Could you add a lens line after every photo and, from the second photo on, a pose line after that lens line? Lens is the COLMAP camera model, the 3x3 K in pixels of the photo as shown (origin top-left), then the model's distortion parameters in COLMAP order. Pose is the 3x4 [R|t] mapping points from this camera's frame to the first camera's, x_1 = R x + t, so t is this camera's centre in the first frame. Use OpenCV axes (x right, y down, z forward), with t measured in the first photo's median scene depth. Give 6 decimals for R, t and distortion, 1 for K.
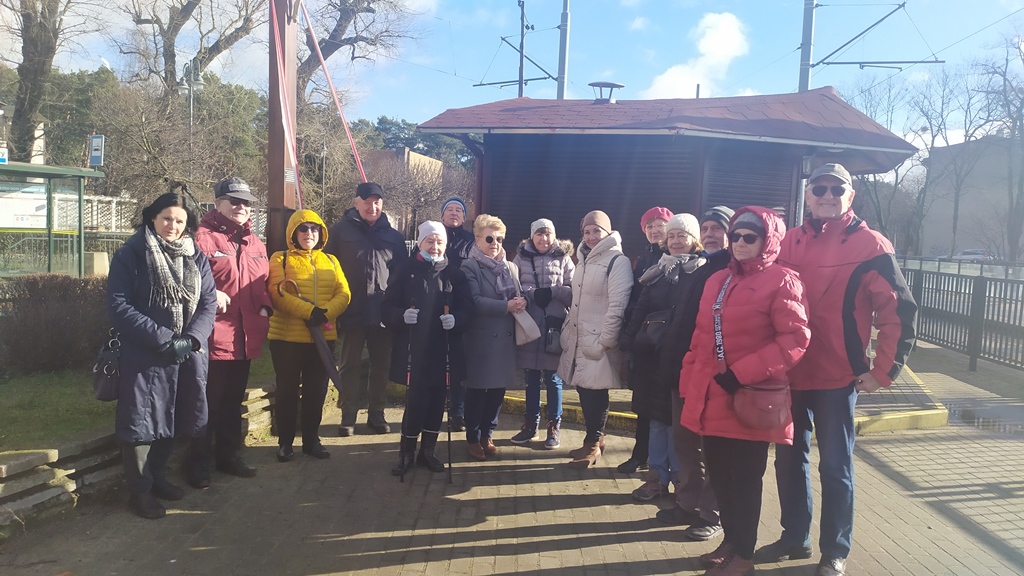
lens RADIAL K [[753.0, 0, 512.0], [0, 753.0, 288.0], [0, 0, 1]] dist [-0.003072, -0.005732]
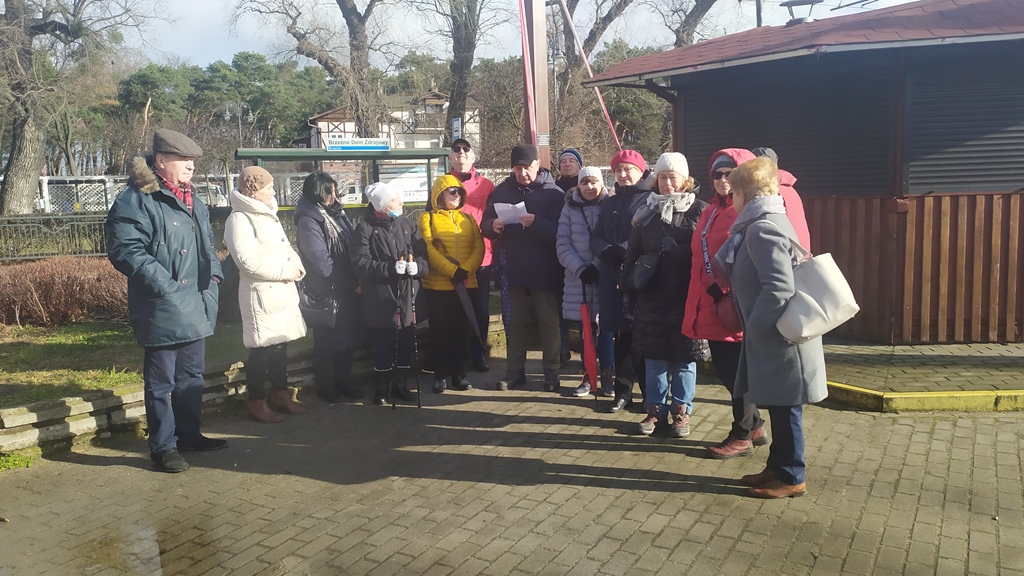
lens RADIAL K [[755.5, 0, 512.0], [0, 755.5, 288.0], [0, 0, 1]] dist [0.007604, 0.001638]
pose [[0.860927, -0.002452, -0.508723, 0.113660], [0.032500, 0.998211, 0.050191, 0.003665], [0.507690, -0.059744, 0.859466, 0.016999]]
